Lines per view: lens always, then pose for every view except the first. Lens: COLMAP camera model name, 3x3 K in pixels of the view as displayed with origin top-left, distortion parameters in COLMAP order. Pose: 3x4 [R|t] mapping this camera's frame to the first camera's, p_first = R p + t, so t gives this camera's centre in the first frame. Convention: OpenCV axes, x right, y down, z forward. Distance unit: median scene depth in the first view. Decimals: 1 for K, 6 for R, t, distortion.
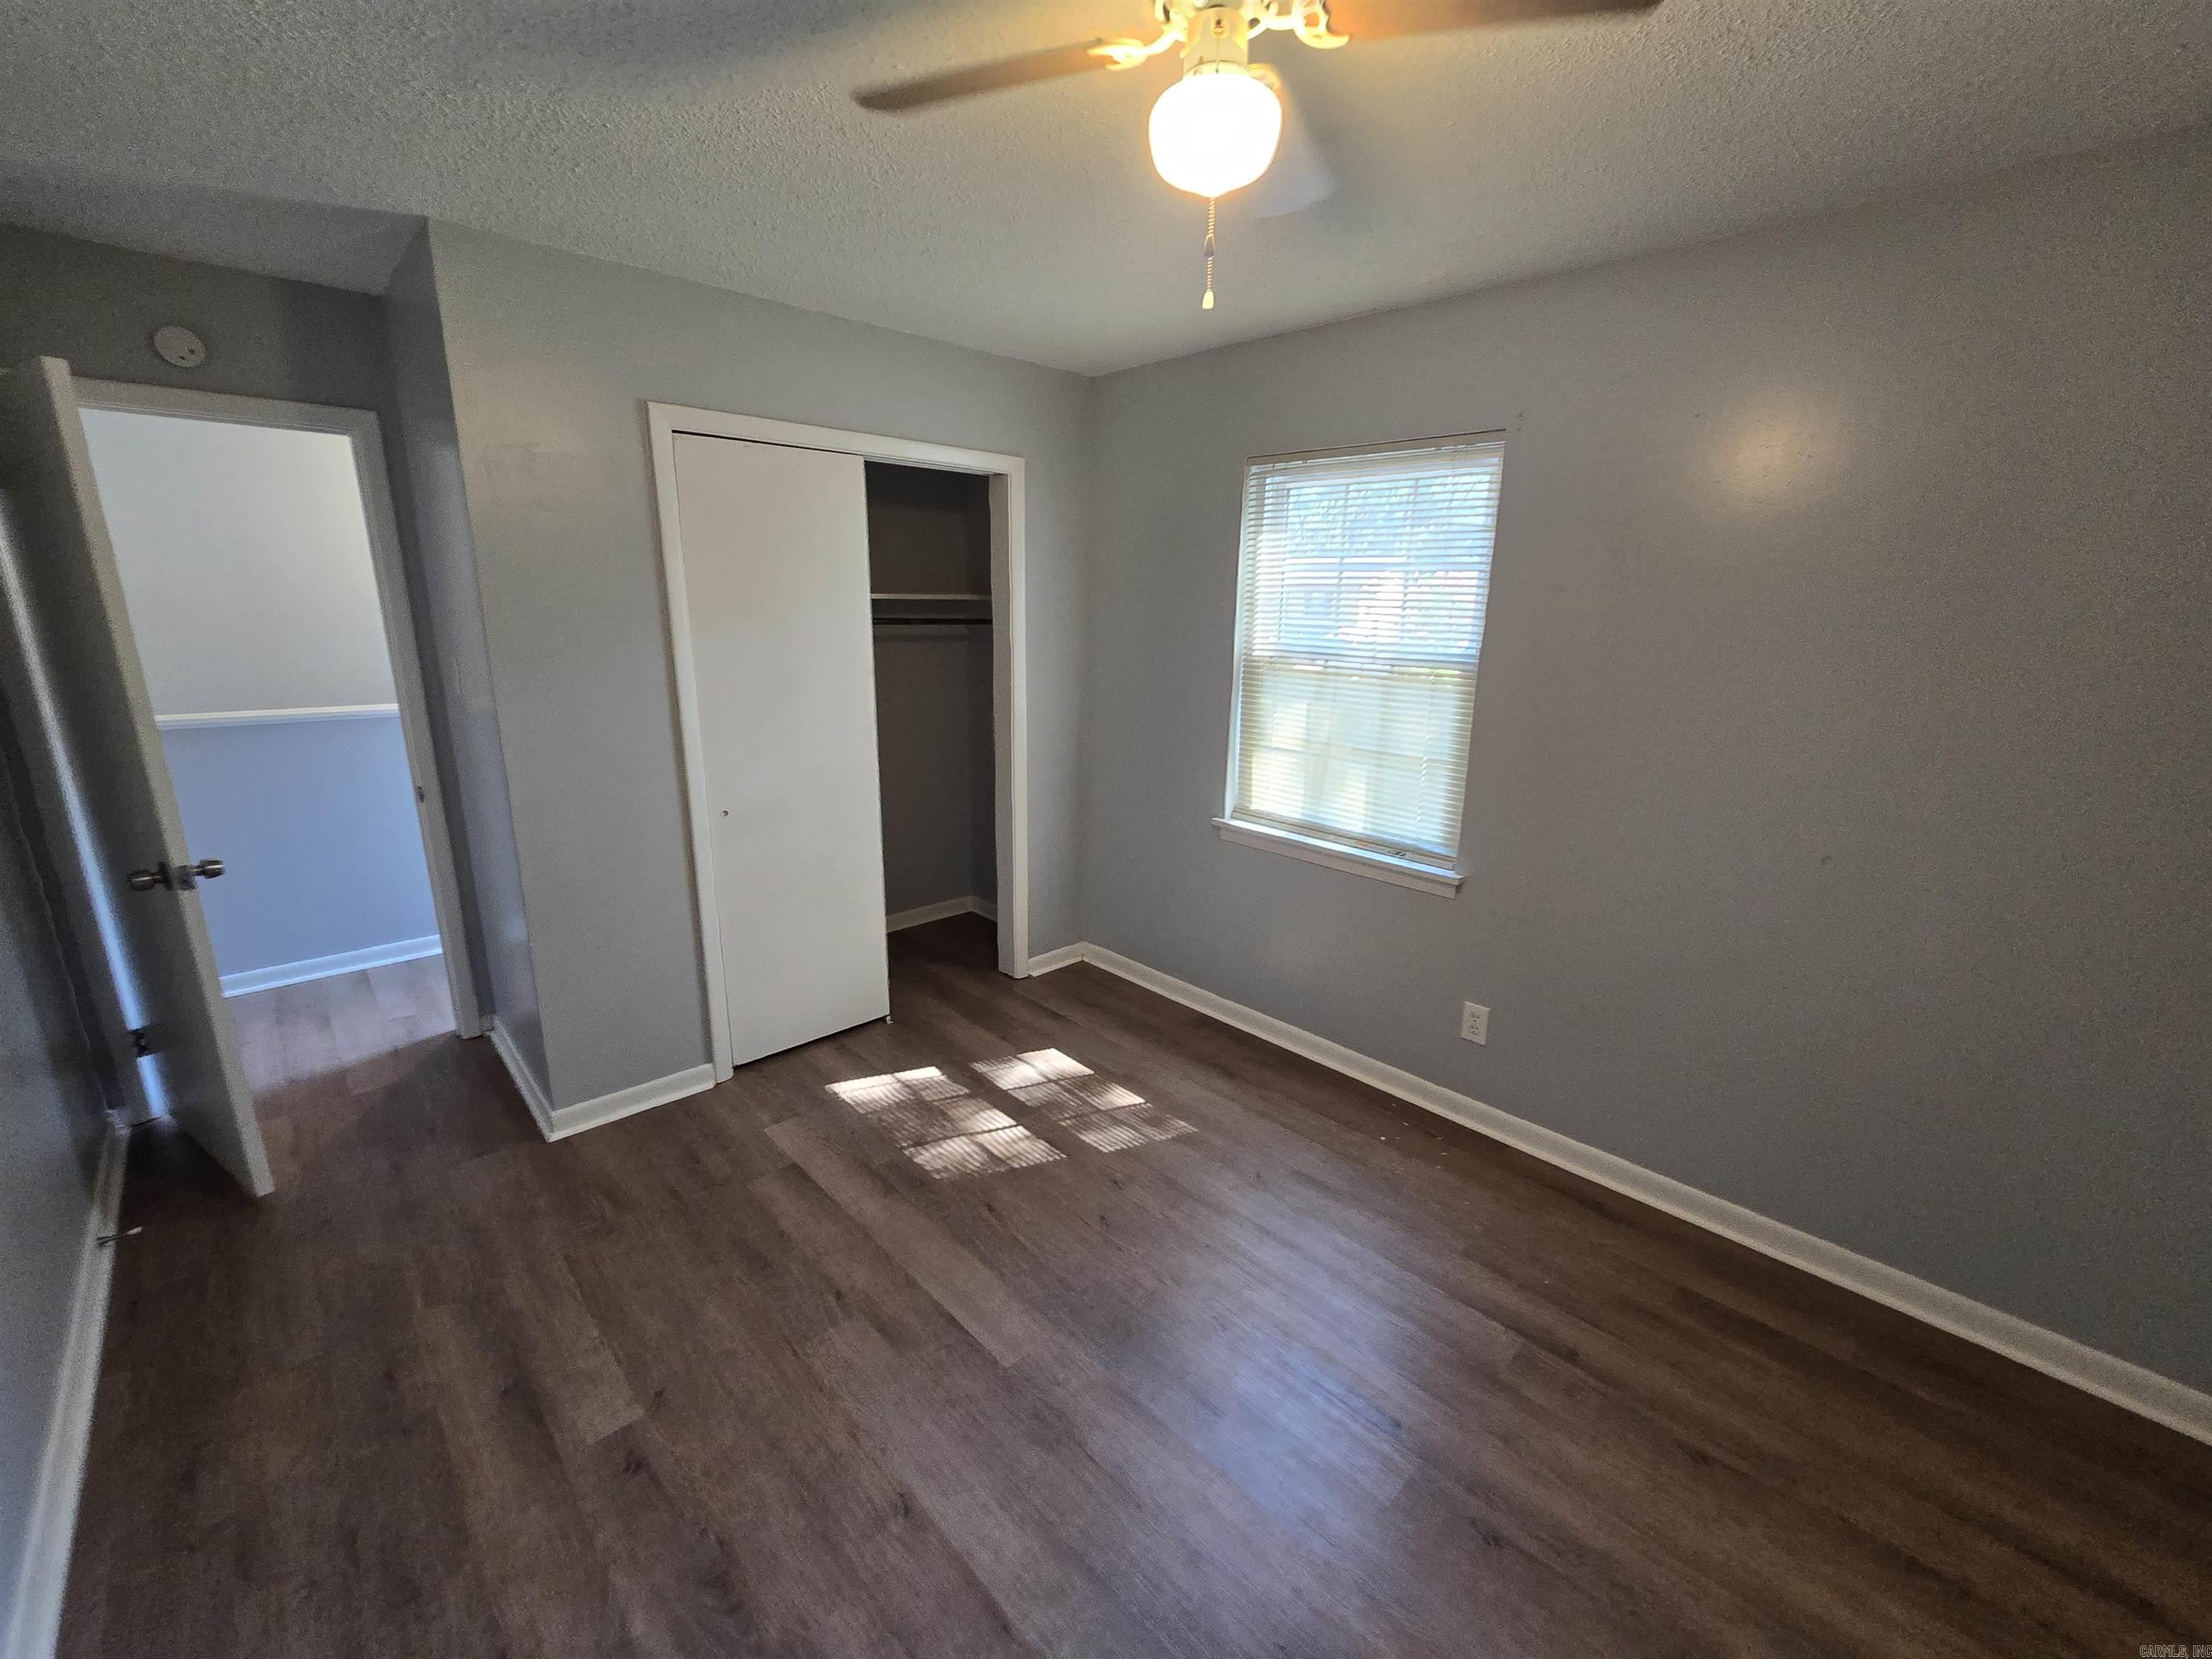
lens RADIAL K [[896.4, 0, 1108.7], [0, 896.4, 831.2], [0, 0, 1]] dist [0.000012, 0.000042]
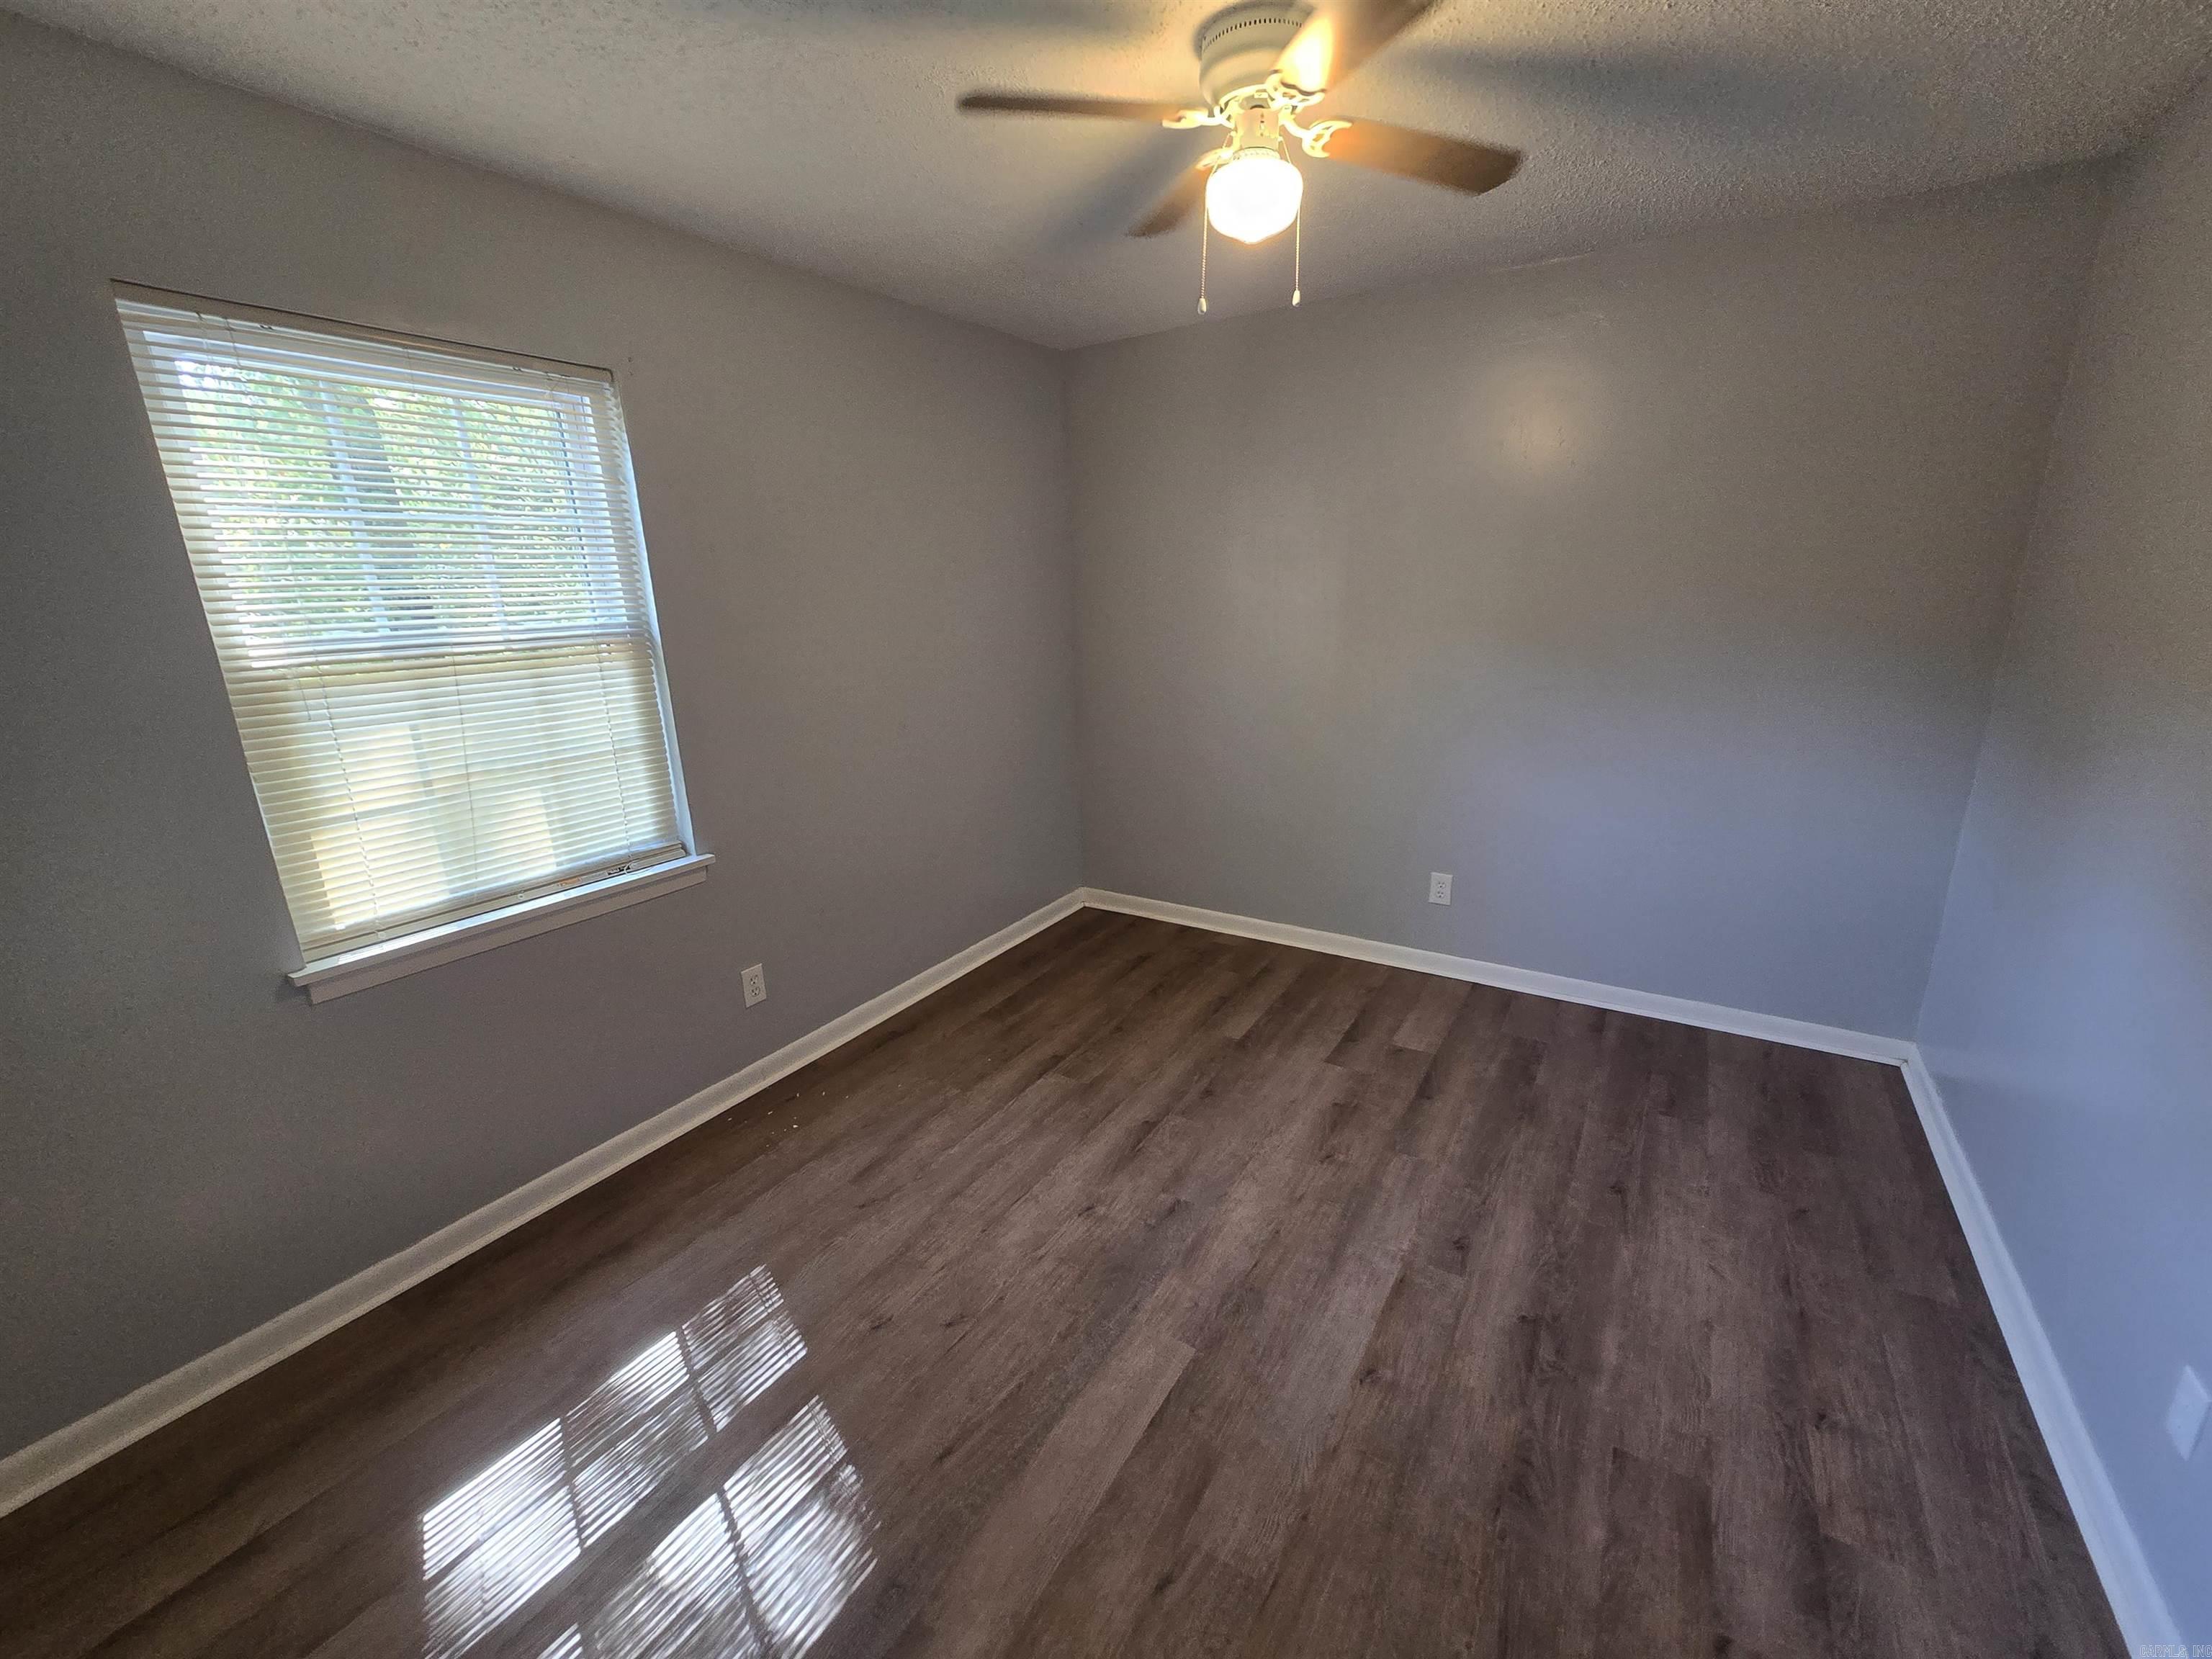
lens RADIAL K [[896.4, 0, 1110.0], [0, 896.4, 825.2], [0, 0, 1]] dist [0.000012, 0.000042]
pose [[-0.232759, -0.273475, 0.933292, -0.764027], [0.262773, 0.906272, 0.331092, -0.234853], [-0.936362, 0.322309, -0.139081, 0.945130]]
